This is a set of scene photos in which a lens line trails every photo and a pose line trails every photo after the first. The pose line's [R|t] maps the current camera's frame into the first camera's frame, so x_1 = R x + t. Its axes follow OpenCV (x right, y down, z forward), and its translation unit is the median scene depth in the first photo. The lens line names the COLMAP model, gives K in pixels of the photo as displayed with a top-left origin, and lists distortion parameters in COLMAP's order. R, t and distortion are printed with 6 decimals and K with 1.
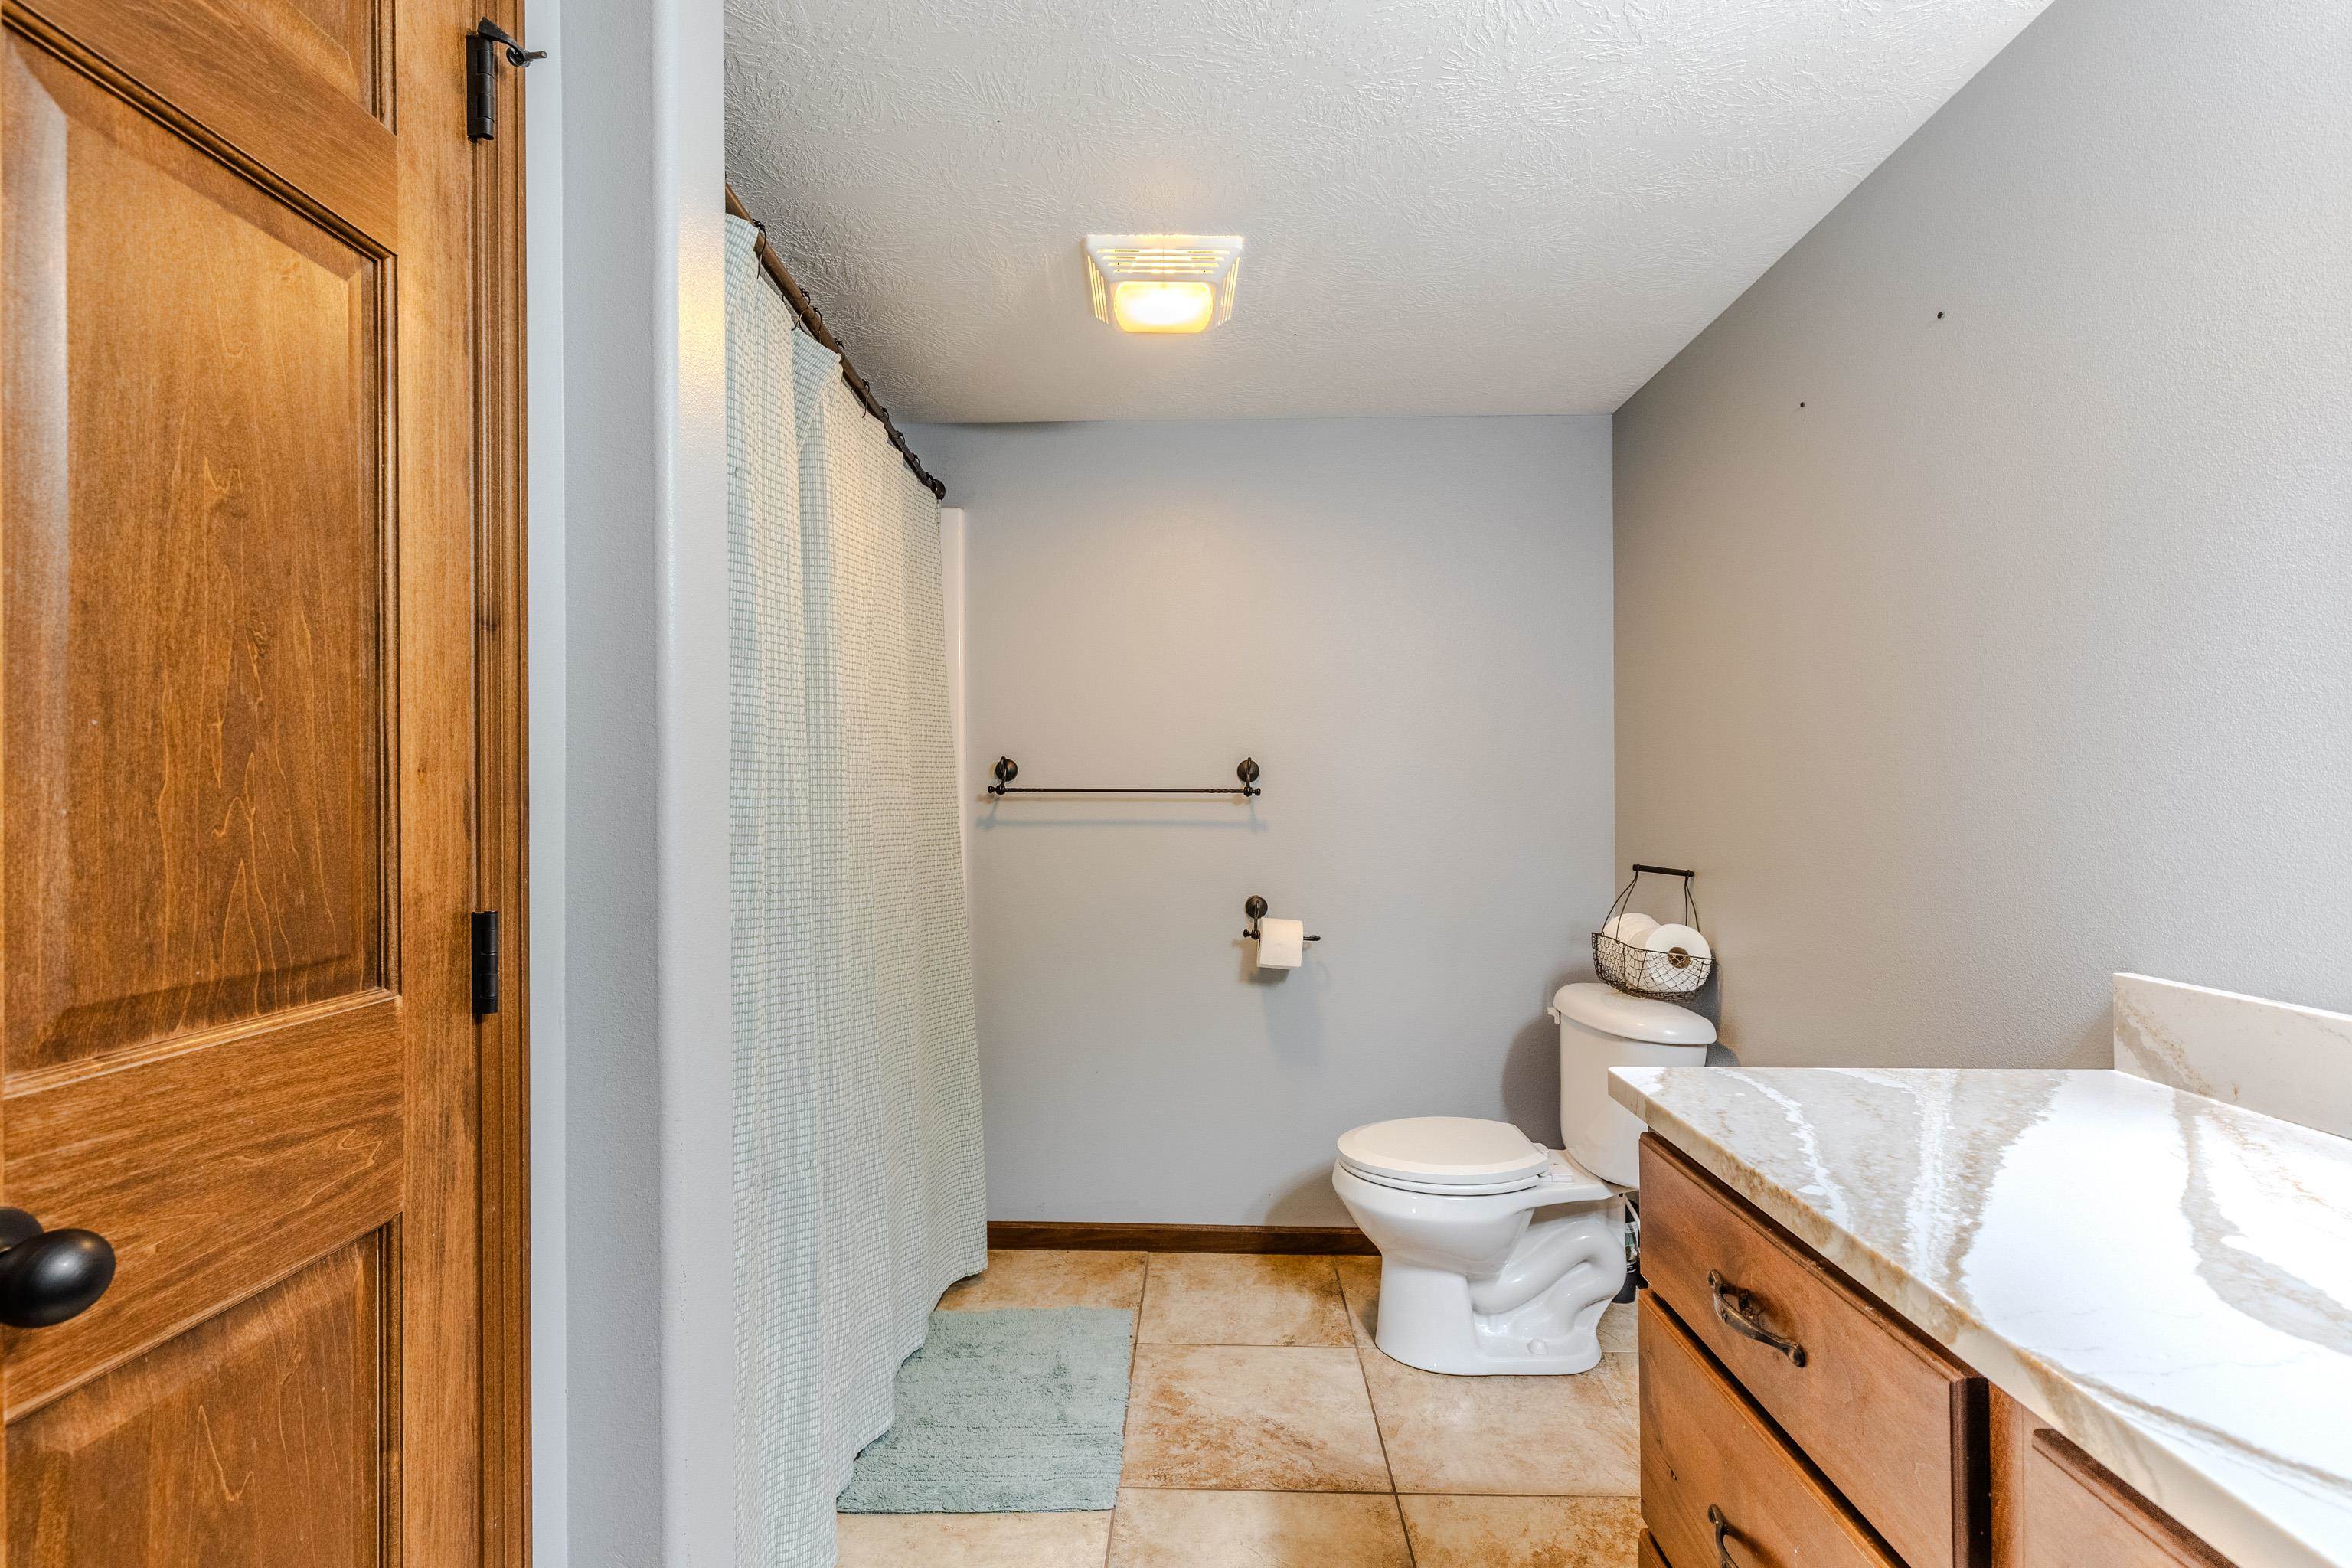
lens RADIAL K [[1067.1, 0, 1174.1], [0, 1067.1, 782.4], [0, 0, 1]] dist [0.003989, -0.001262]
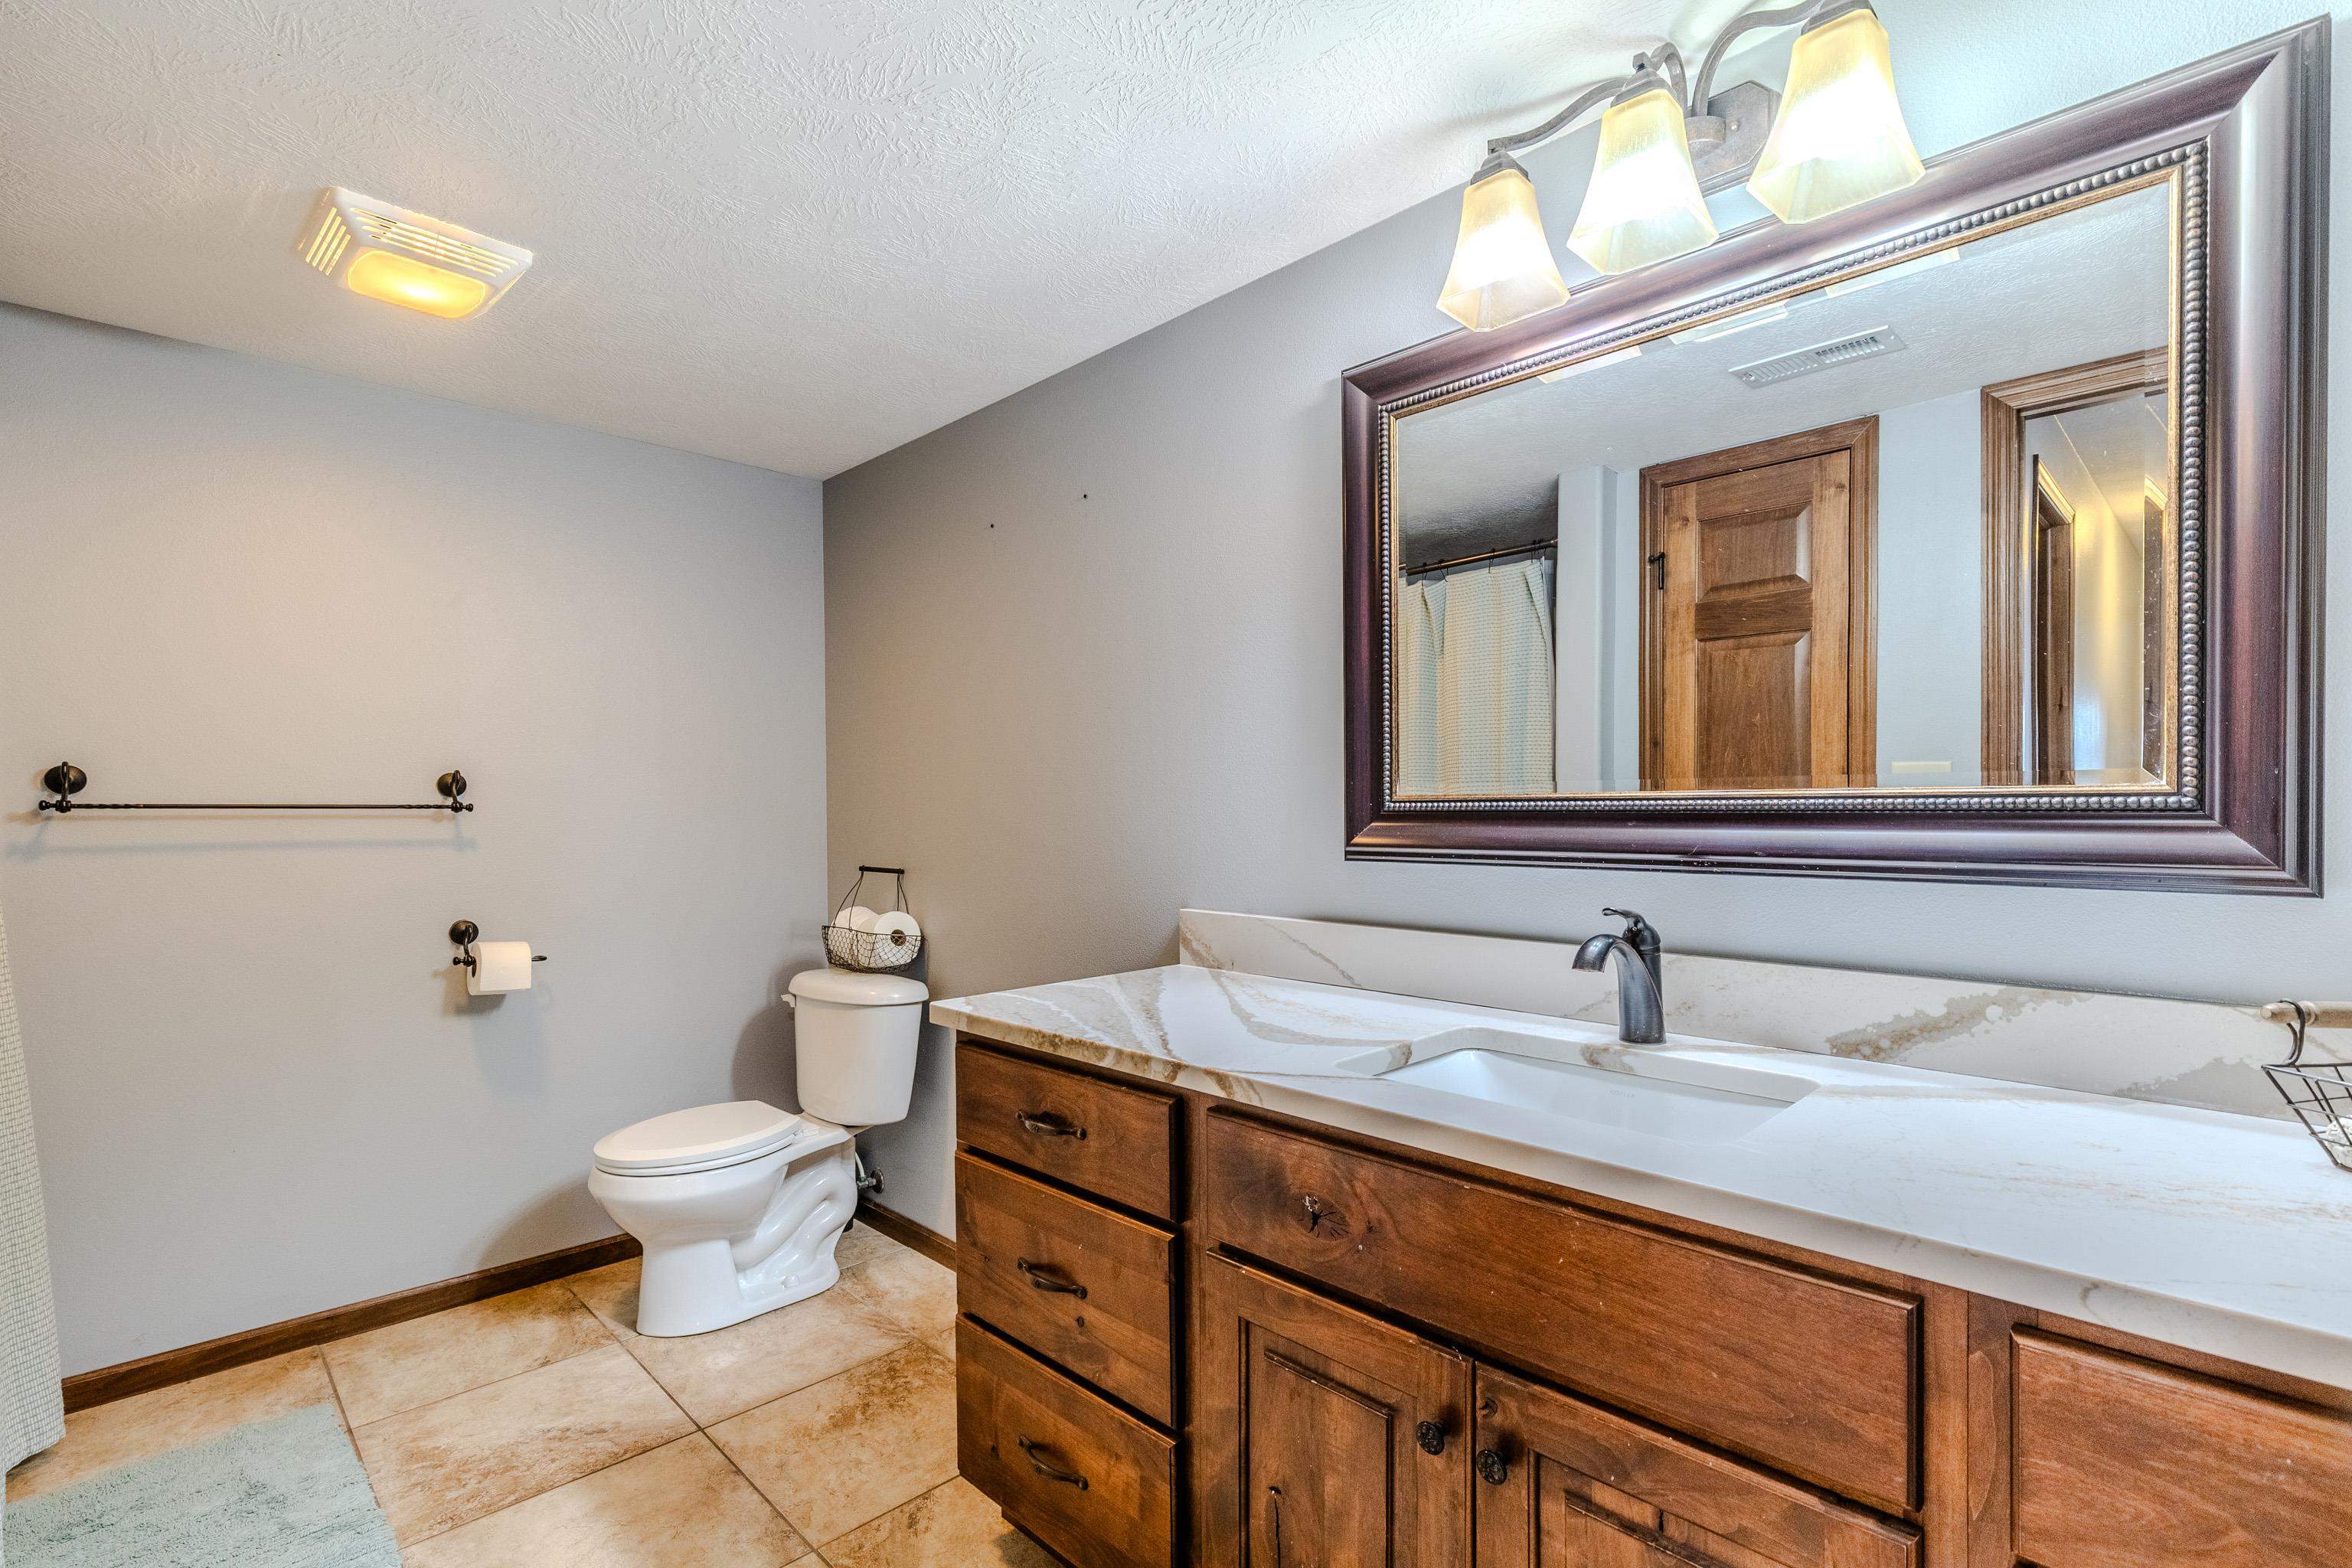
lens RADIAL K [[1067.1, 0, 1177.5], [0, 1067.1, 798.7], [0, 0, 1]] dist [0.003989, -0.001262]
pose [[0.695019, 0.002870, 0.718985, -0.201777], [-0.004023, 0.999992, -0.000103, -0.001517], [-0.718980, -0.002821, 0.695025, -0.112461]]
